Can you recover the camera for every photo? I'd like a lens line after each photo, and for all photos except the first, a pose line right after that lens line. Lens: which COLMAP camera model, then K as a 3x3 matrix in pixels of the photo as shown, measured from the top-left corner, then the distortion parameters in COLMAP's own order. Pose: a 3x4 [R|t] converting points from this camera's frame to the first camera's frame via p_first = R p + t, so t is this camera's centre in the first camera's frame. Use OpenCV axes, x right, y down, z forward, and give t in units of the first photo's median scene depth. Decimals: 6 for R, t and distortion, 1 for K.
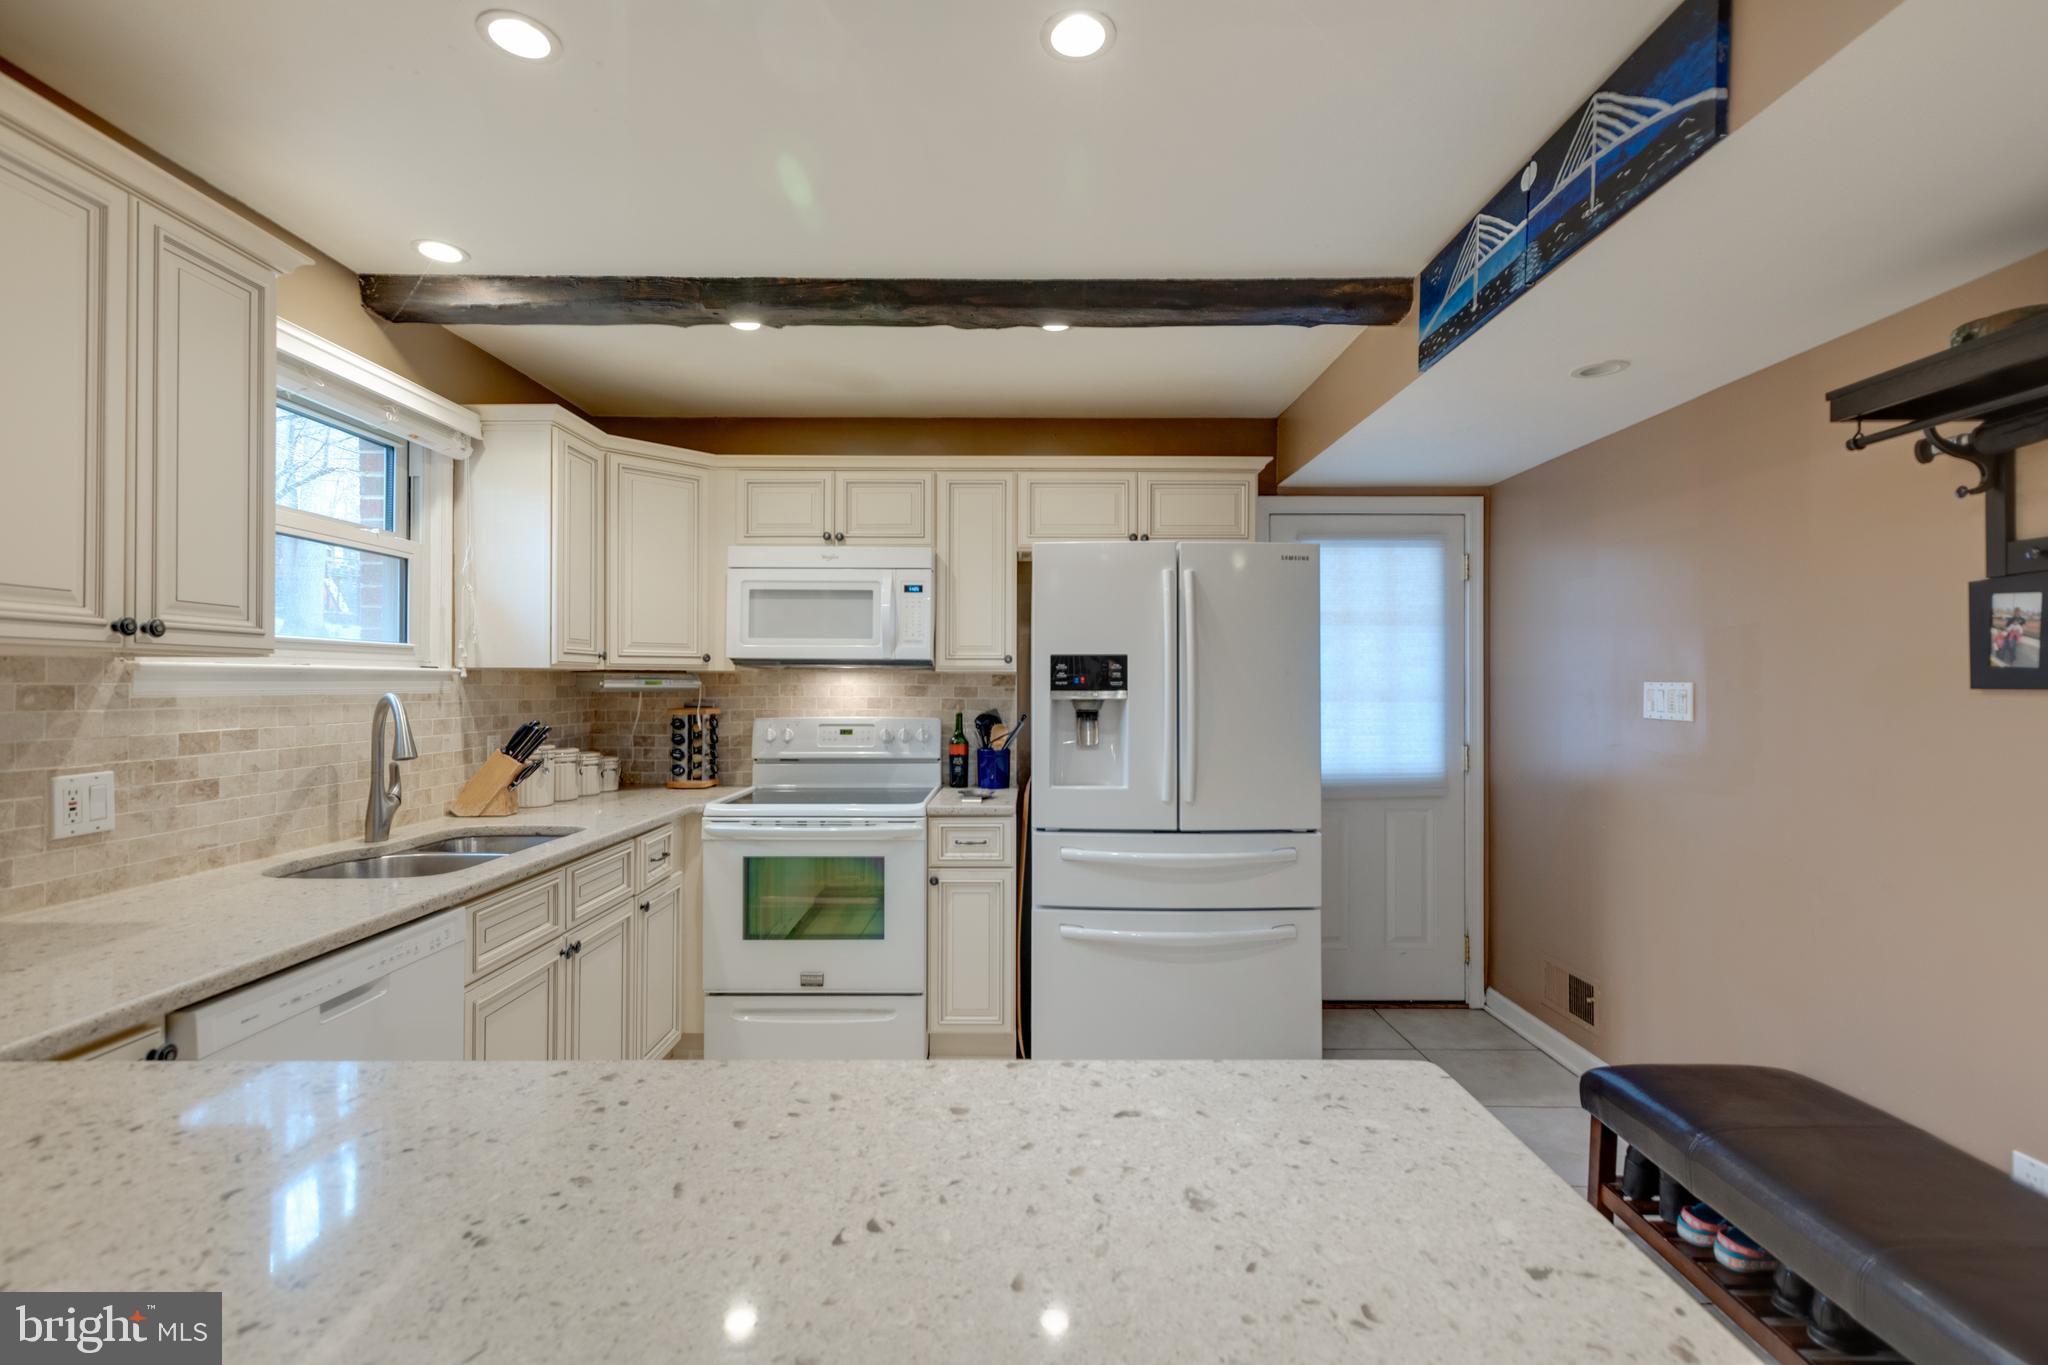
lens RADIAL K [[913.9, 0, 1028.1], [0, 913.9, 675.6], [0, 0, 1]] dist [0.006103, -0.001148]
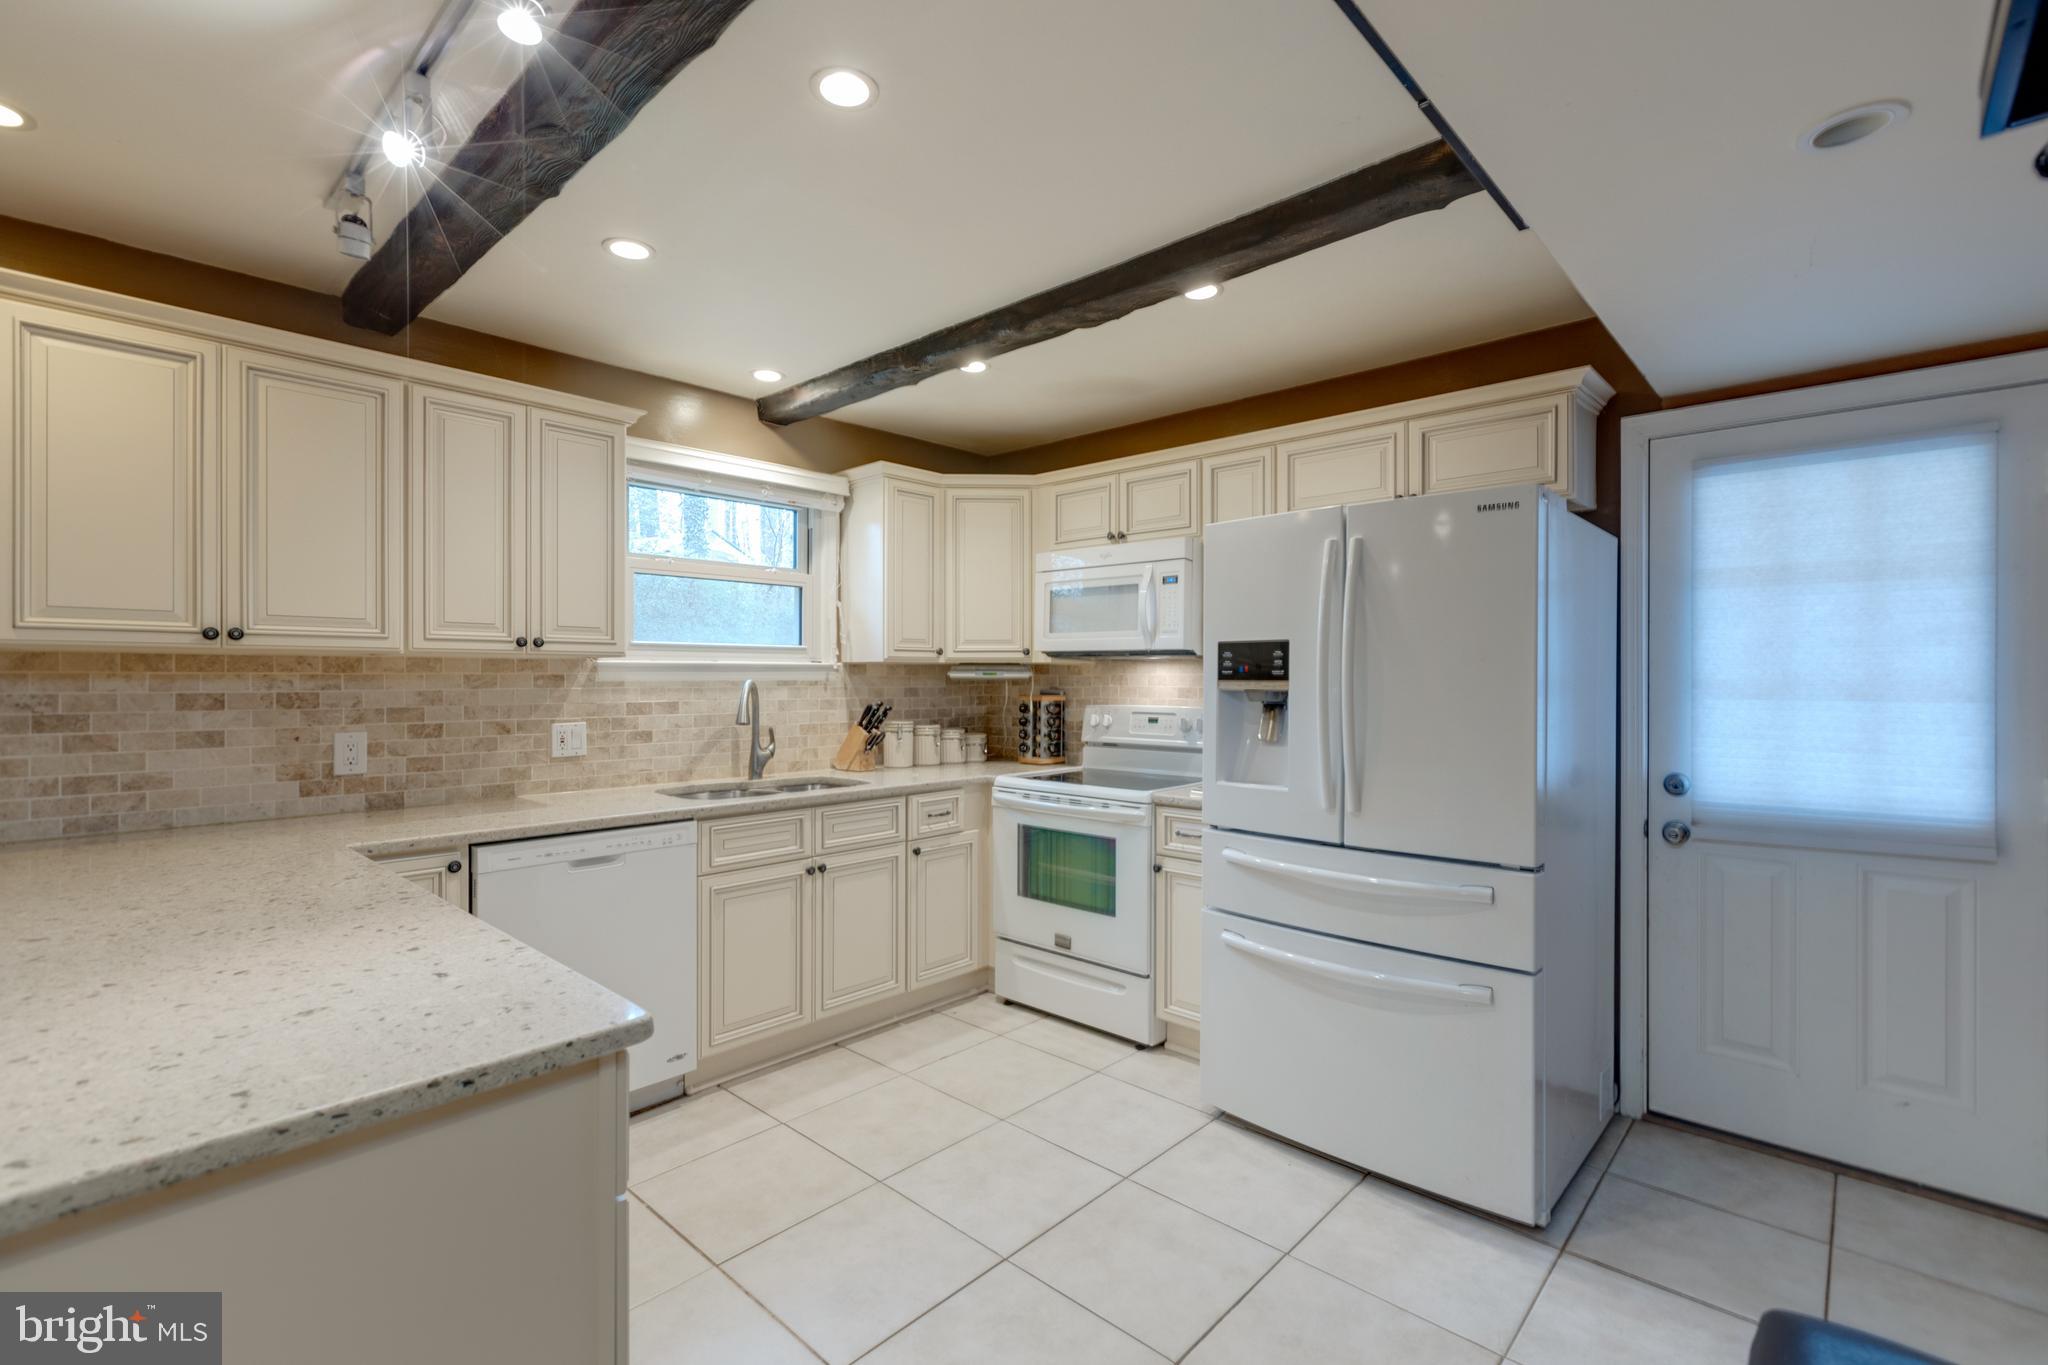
lens RADIAL K [[913.9, 0, 1028.1], [0, 913.9, 675.6], [0, 0, 1]] dist [0.006103, -0.001148]
pose [[0.732058, -0.000445, -0.681242, 0.516943], [0.005895, 0.999966, 0.005681, 0.005030], [0.681217, -0.008175, 0.732036, 0.175509]]
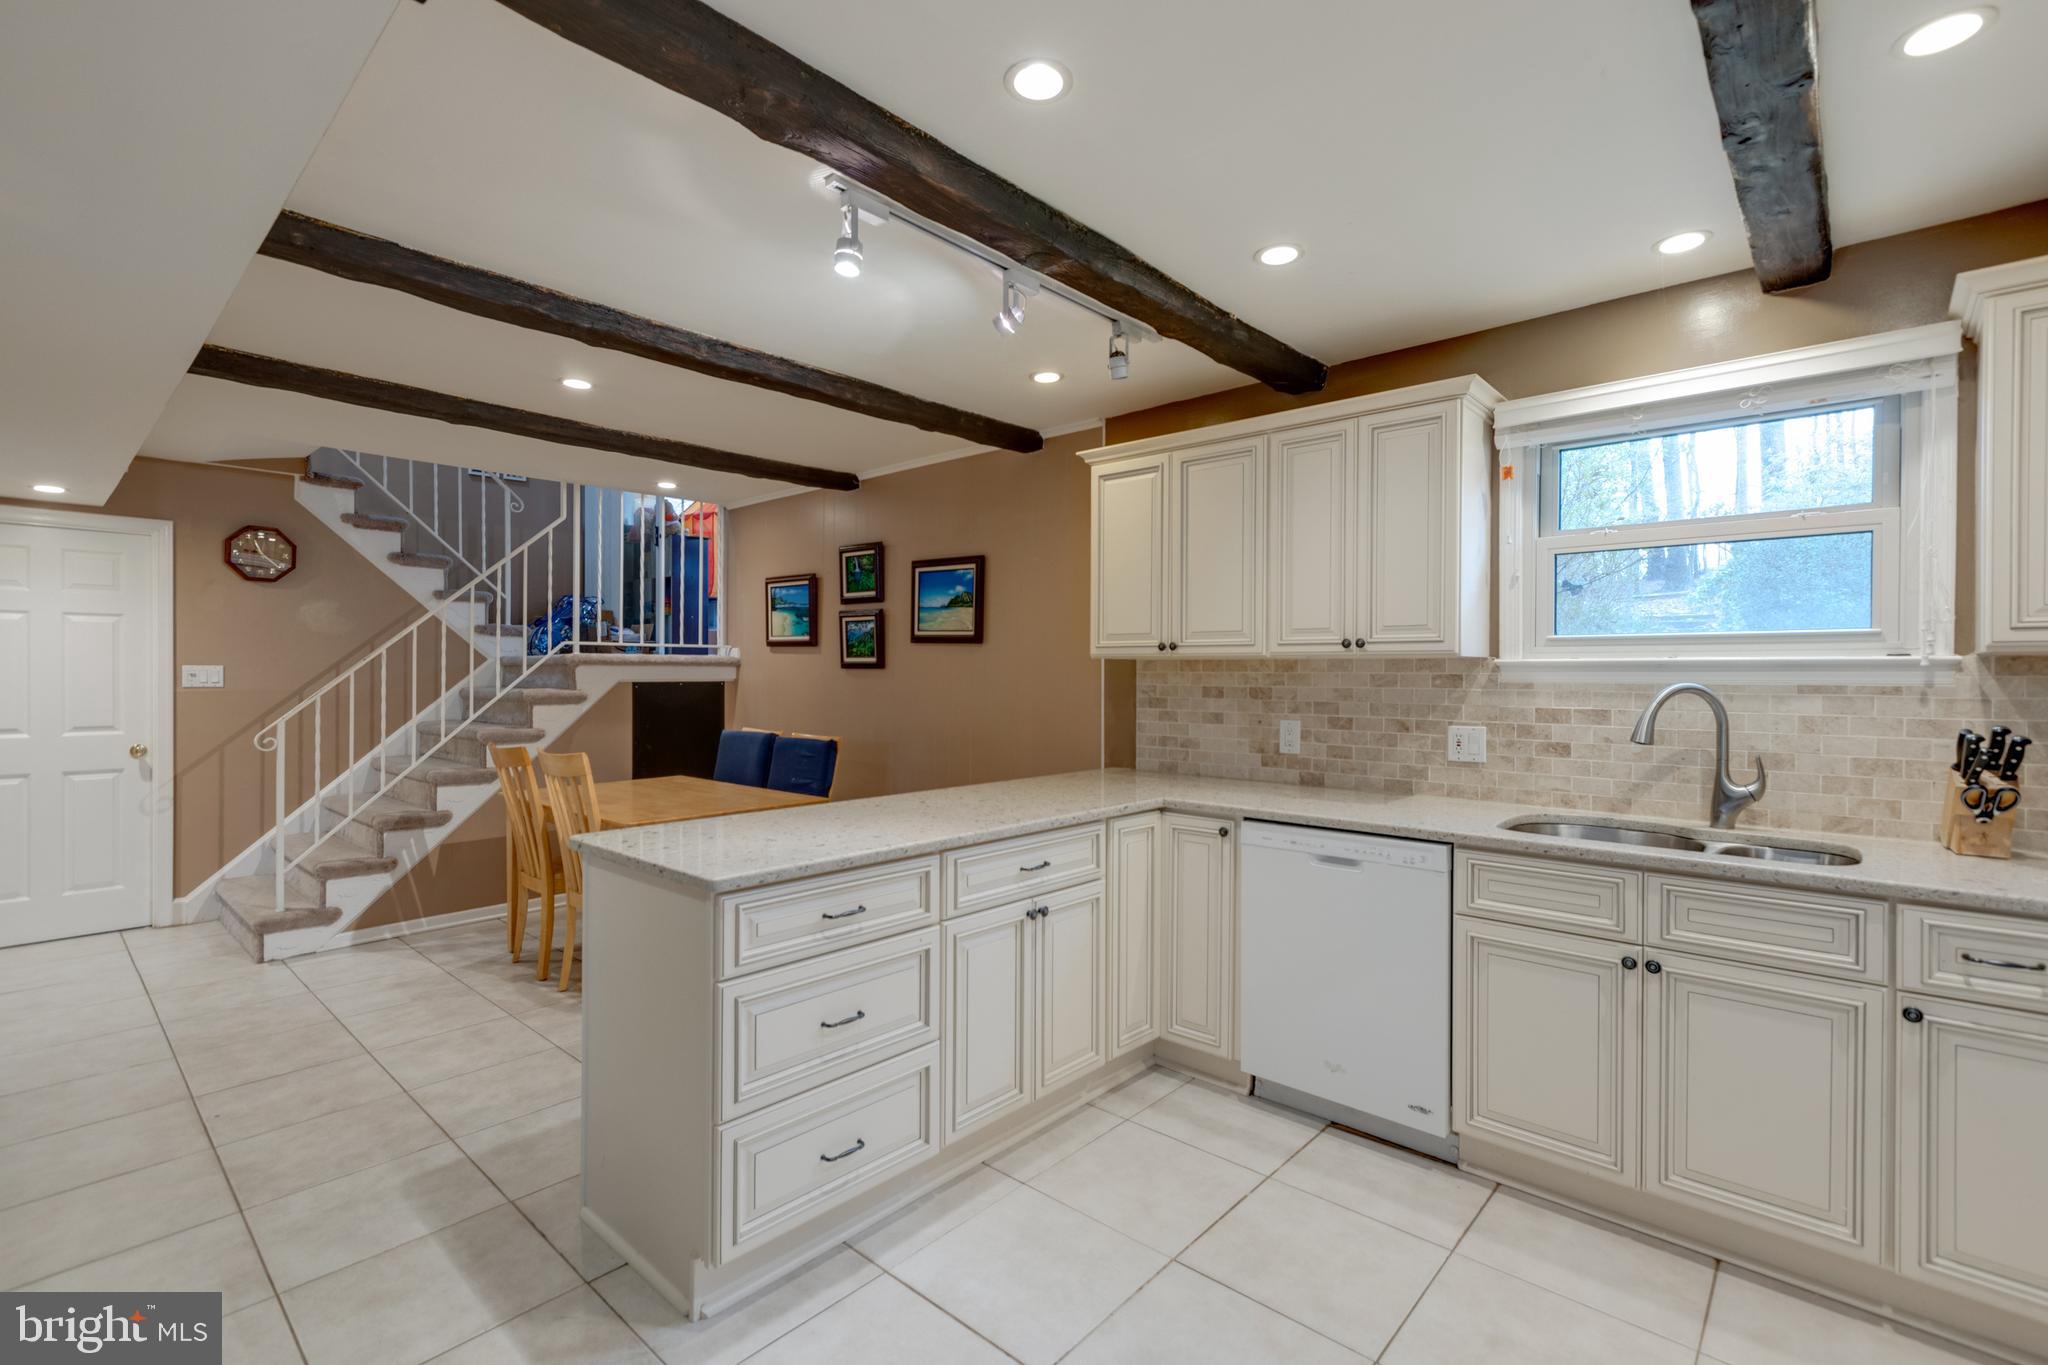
lens RADIAL K [[913.9, 0, 1028.1], [0, 913.9, 675.6], [0, 0, 1]] dist [0.006103, -0.001148]
pose [[-0.670122, -0.001484, -0.742249, 0.465449], [0.001355, 0.999994, -0.003222, 0.010481], [0.742250, -0.003164, -0.670116, 0.913923]]
